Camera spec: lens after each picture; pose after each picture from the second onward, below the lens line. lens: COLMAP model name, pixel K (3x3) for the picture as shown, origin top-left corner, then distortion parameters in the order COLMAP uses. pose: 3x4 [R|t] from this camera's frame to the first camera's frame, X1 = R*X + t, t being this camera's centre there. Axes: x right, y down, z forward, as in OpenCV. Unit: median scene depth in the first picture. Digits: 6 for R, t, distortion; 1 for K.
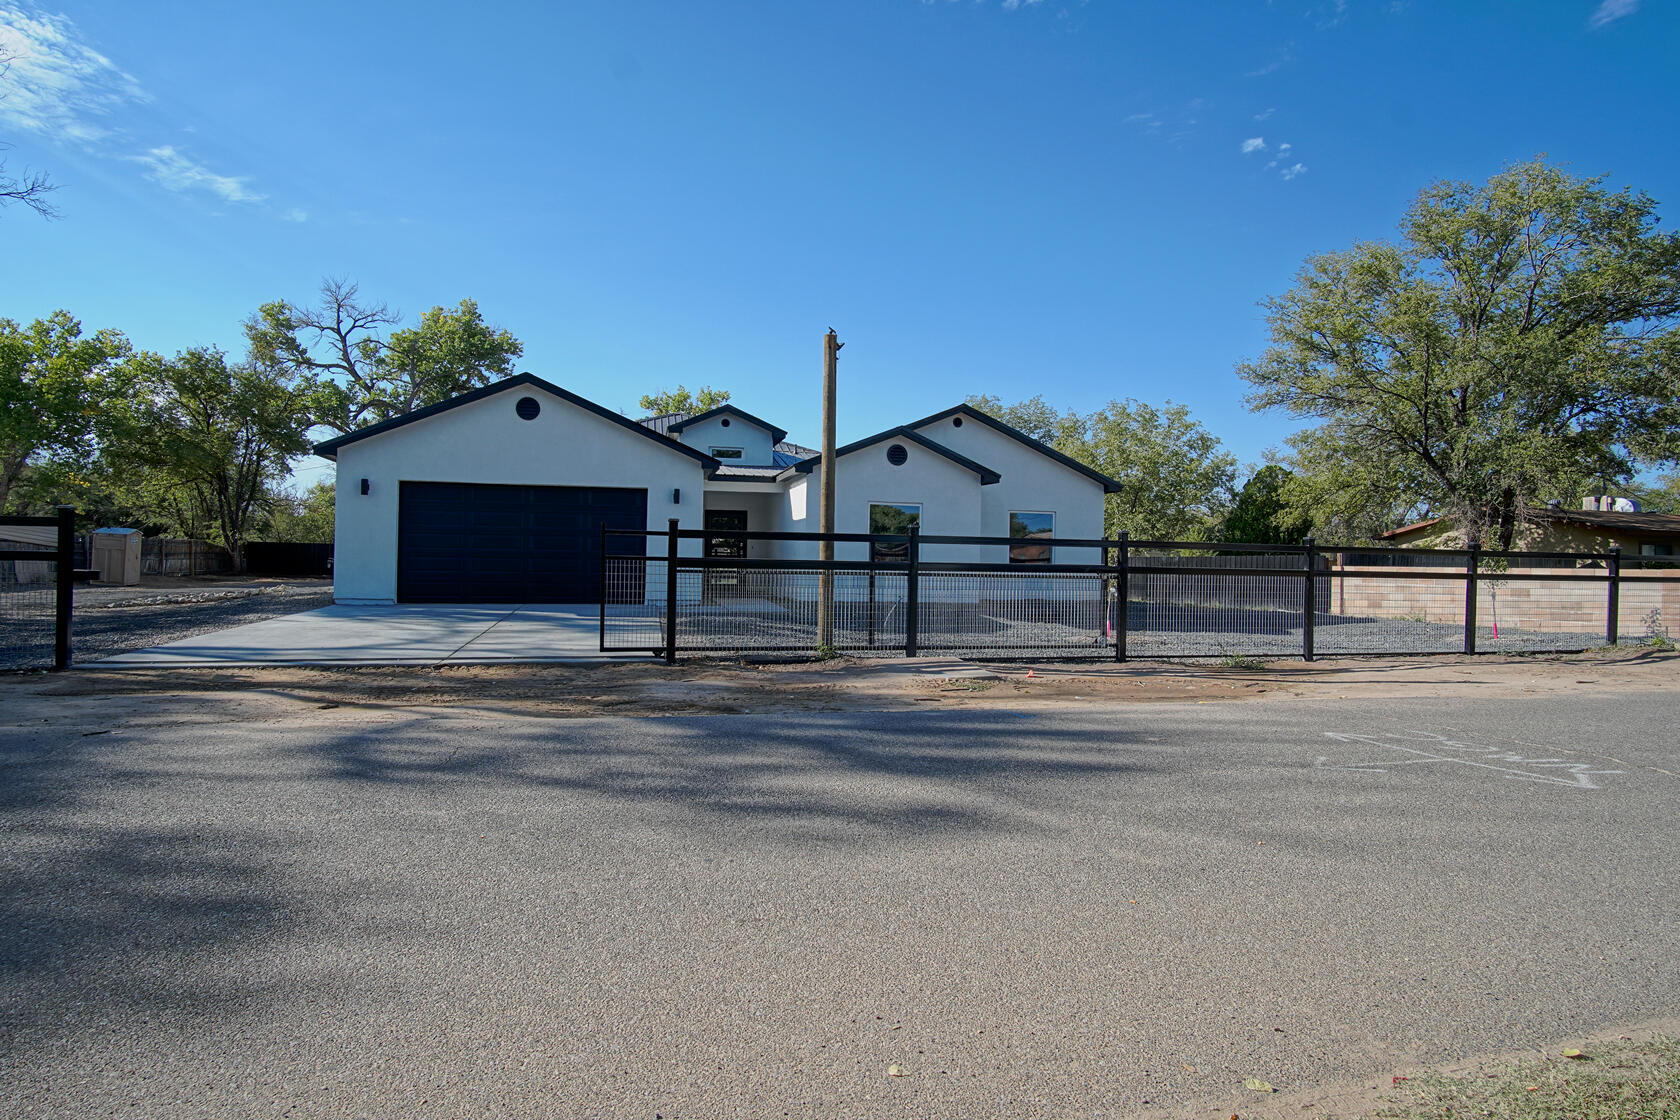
lens RADIAL K [[851.8, 0, 840.0], [0, 851.8, 560.0], [0, 0, 1]] dist [-0.056572, -0.000048]
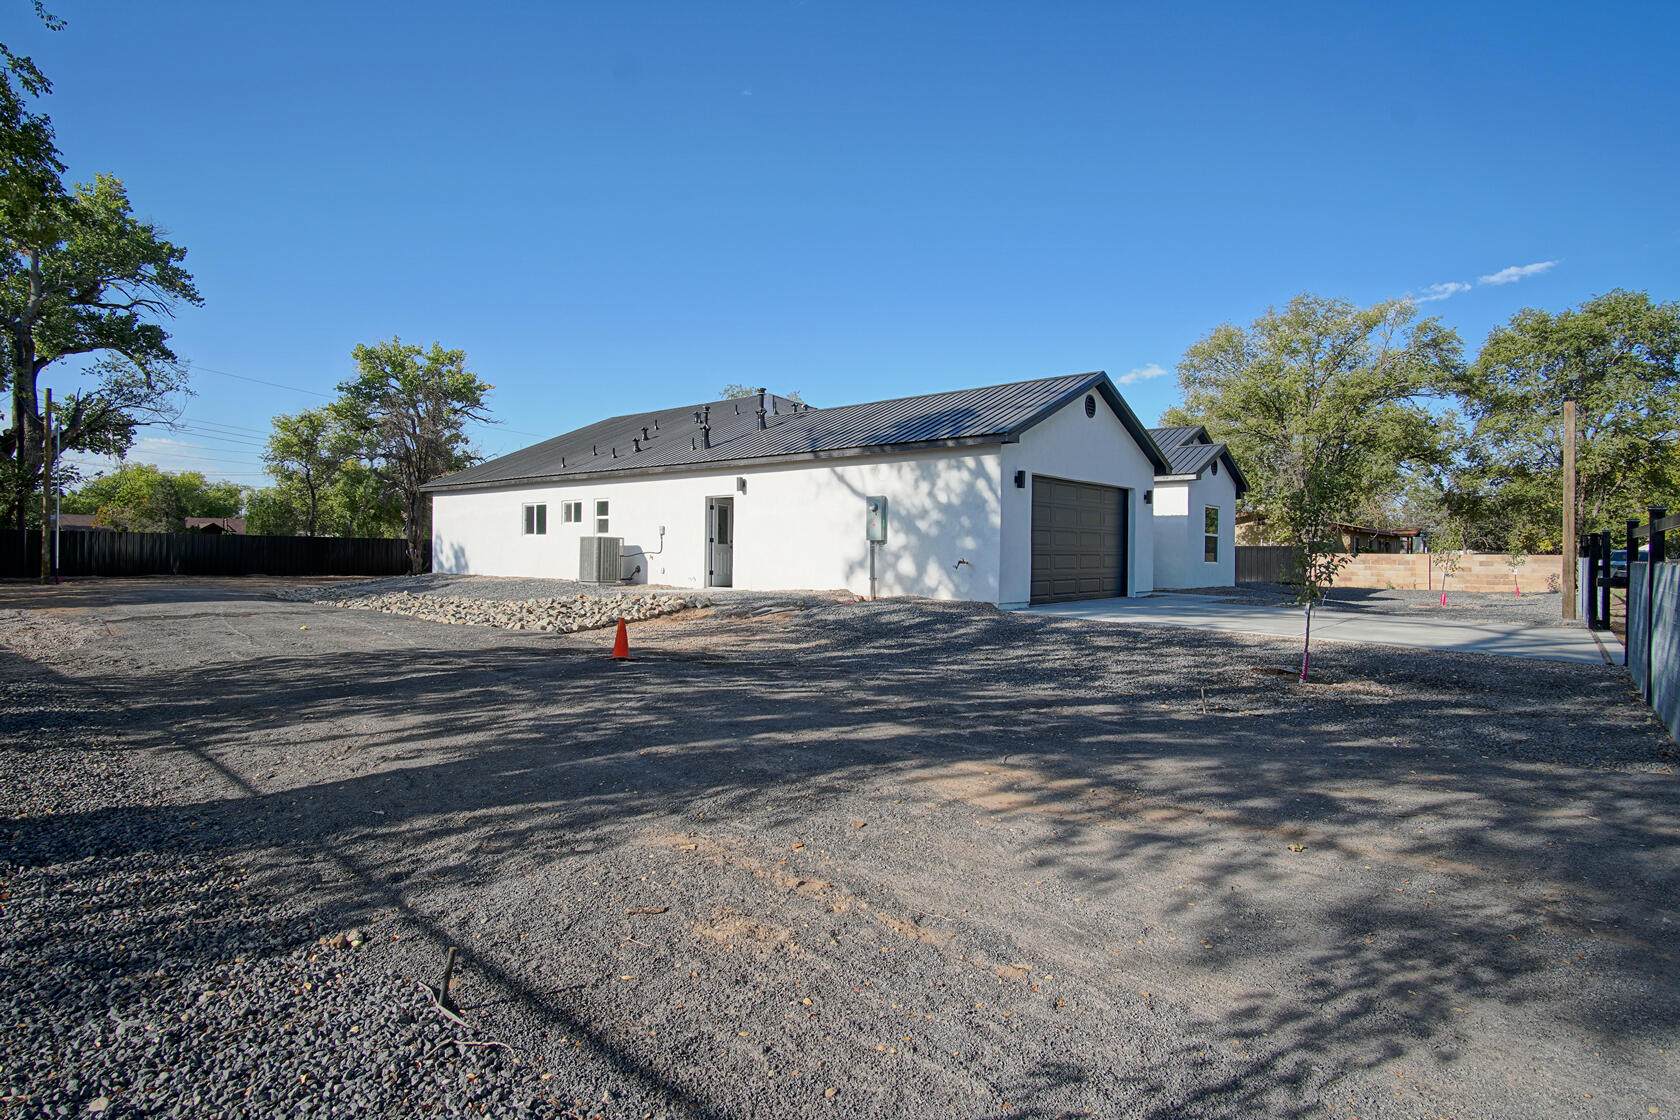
lens RADIAL K [[895.5, 0, 833.2], [0, 895.5, 558.3], [0, 0, 1]] dist [-0.033352, 0.009303]
pose [[0.777334, -0.016263, 0.628878, -1.221144], [0.003835, 0.999770, 0.021114, -0.023601], [-0.629077, -0.014000, 0.777217, 0.360776]]
